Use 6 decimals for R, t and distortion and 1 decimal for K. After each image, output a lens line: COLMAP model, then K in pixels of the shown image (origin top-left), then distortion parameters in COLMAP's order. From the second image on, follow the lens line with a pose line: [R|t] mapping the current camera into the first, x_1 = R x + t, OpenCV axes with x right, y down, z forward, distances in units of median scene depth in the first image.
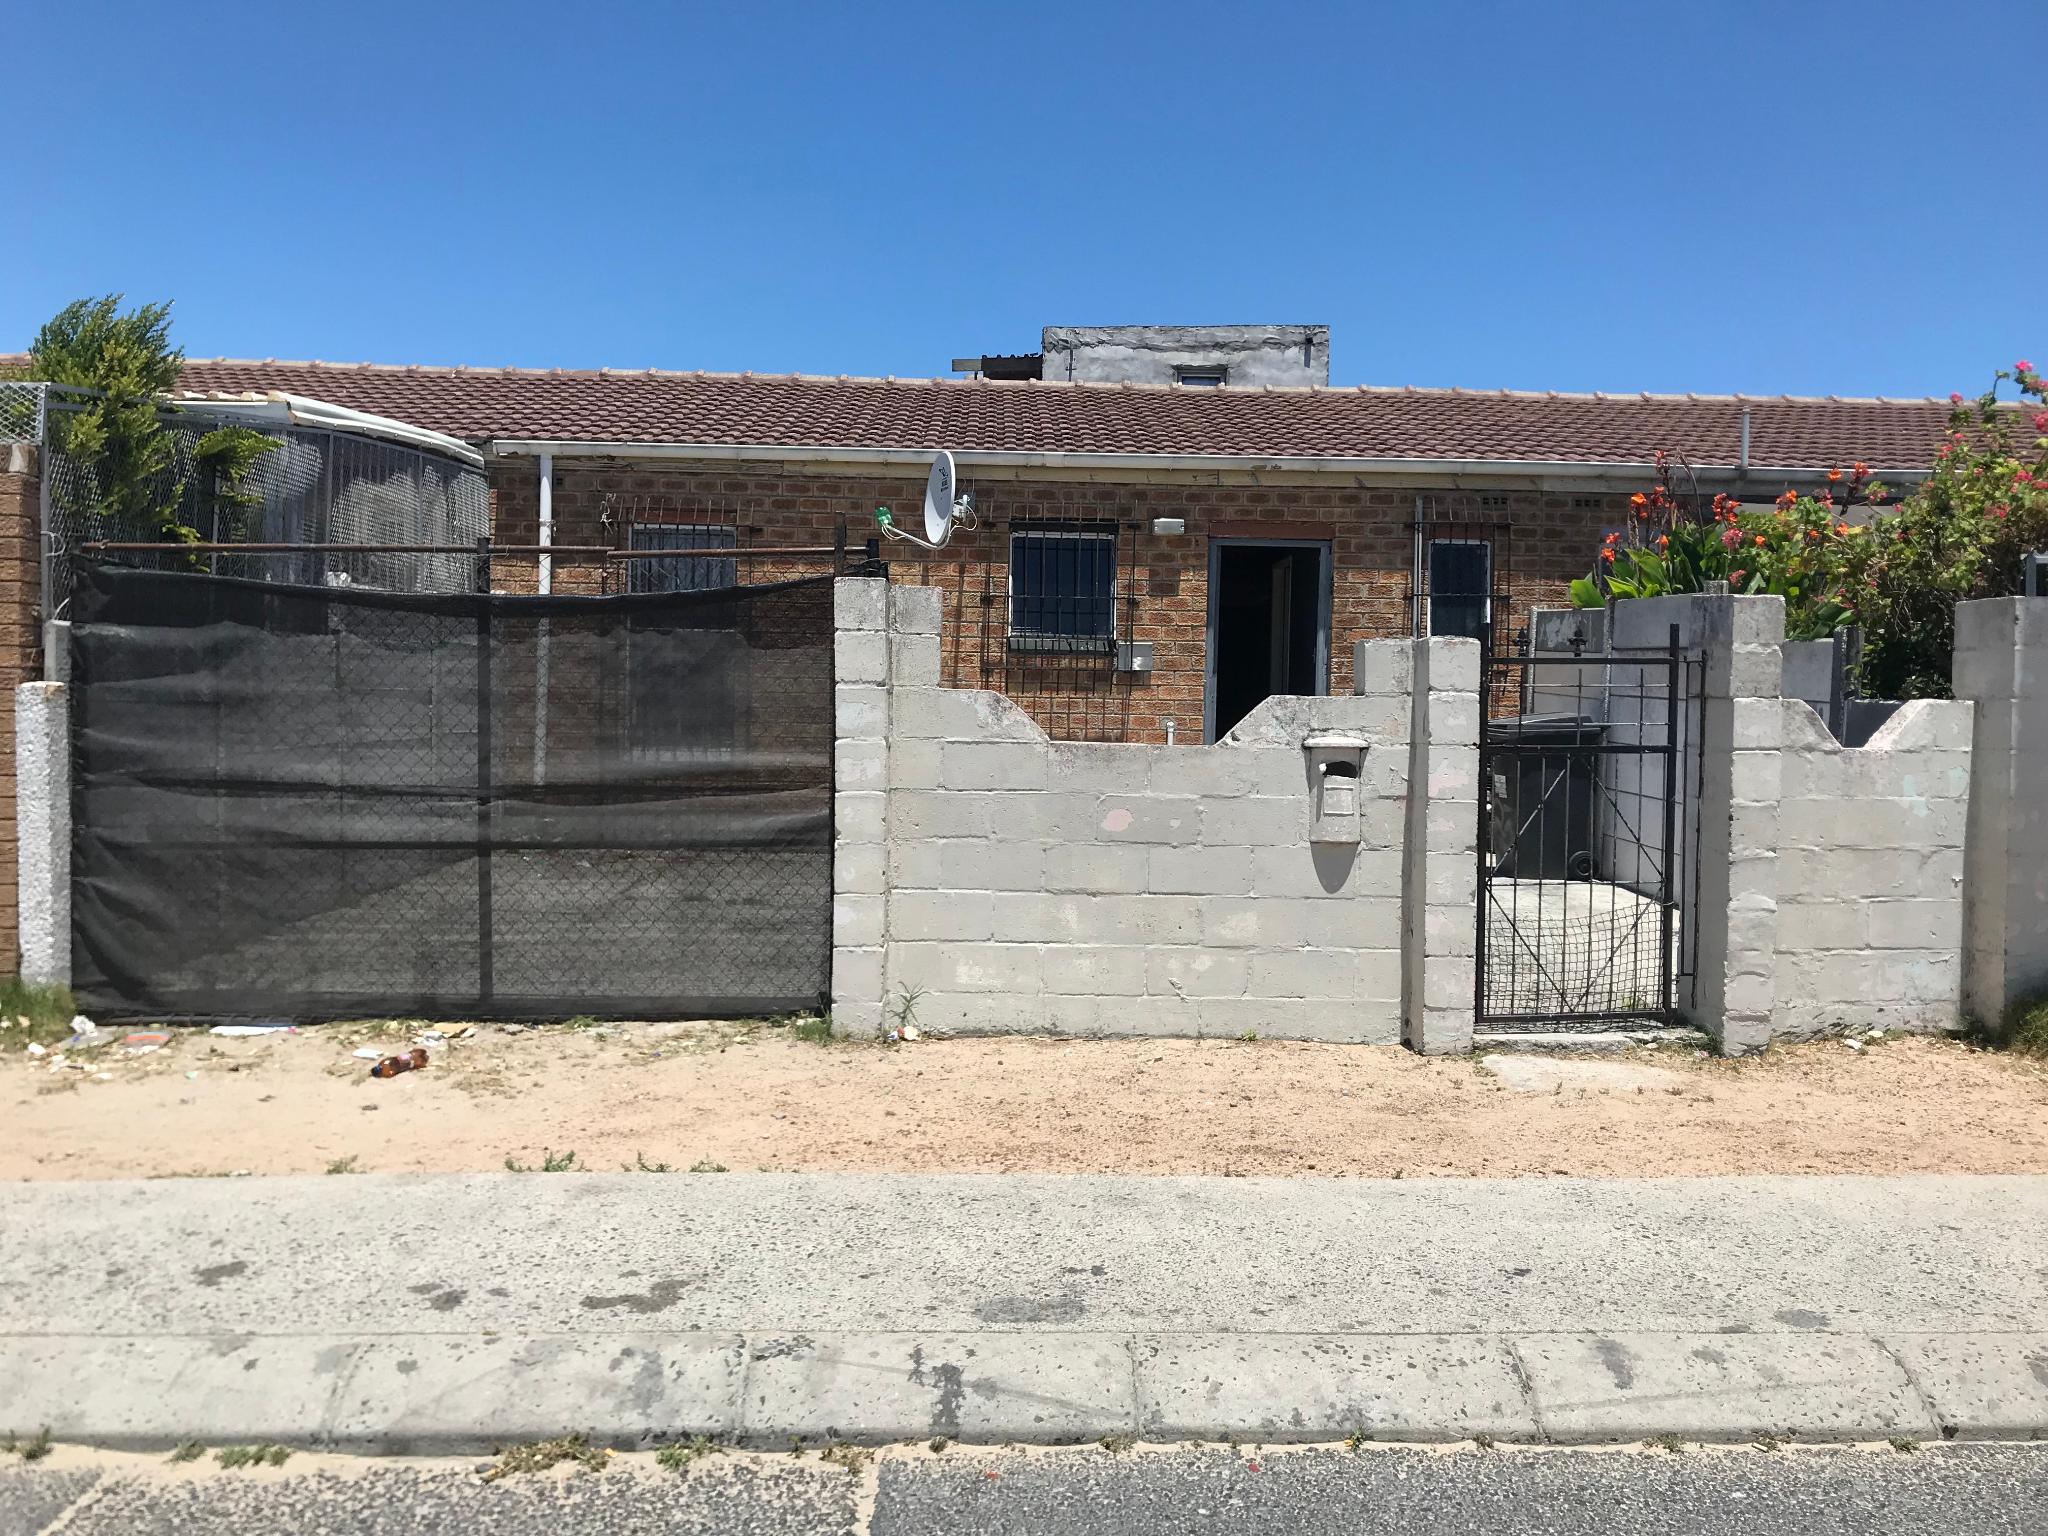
lens RADIAL K [[1734.0, 0, 1017.2], [0, 1734.0, 775.3], [0, 0, 1]] dist [0.053988, -0.090108]
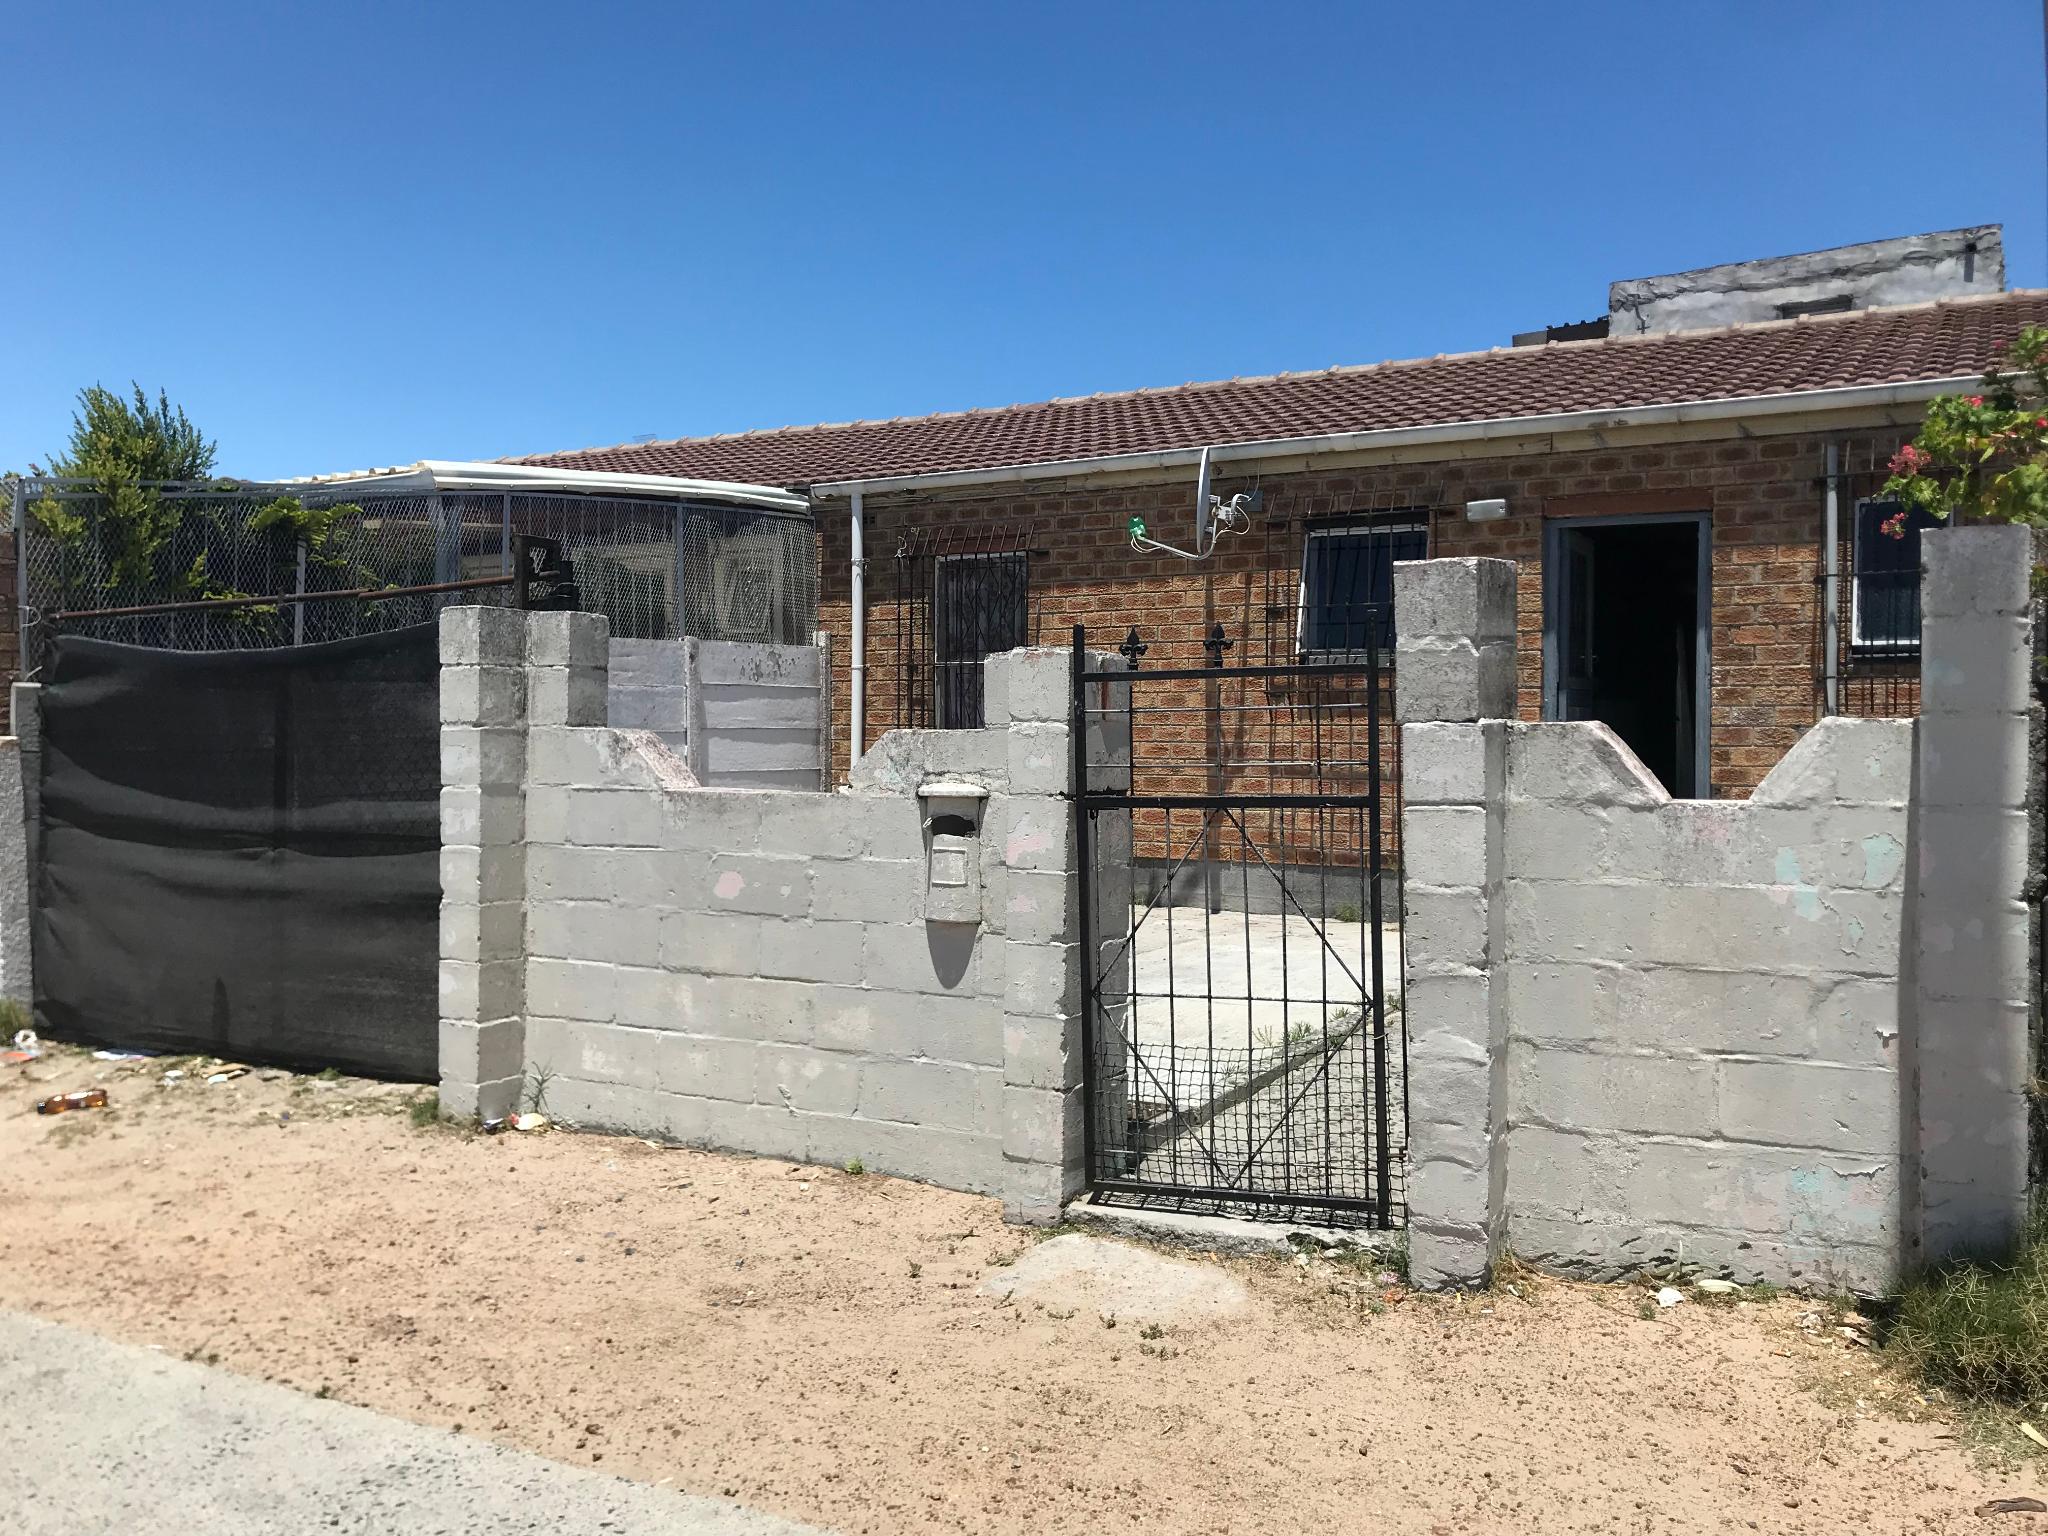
lens RADIAL K [[1734.0, 0, 1018.2], [0, 1734.0, 753.0], [0, 0, 1]] dist [0.053988, -0.090108]
pose [[0.846937, -0.010633, -0.531587, 0.602959], [-0.004367, 0.999627, -0.026952, -0.014798], [0.531676, 0.025148, 0.846575, 0.368970]]
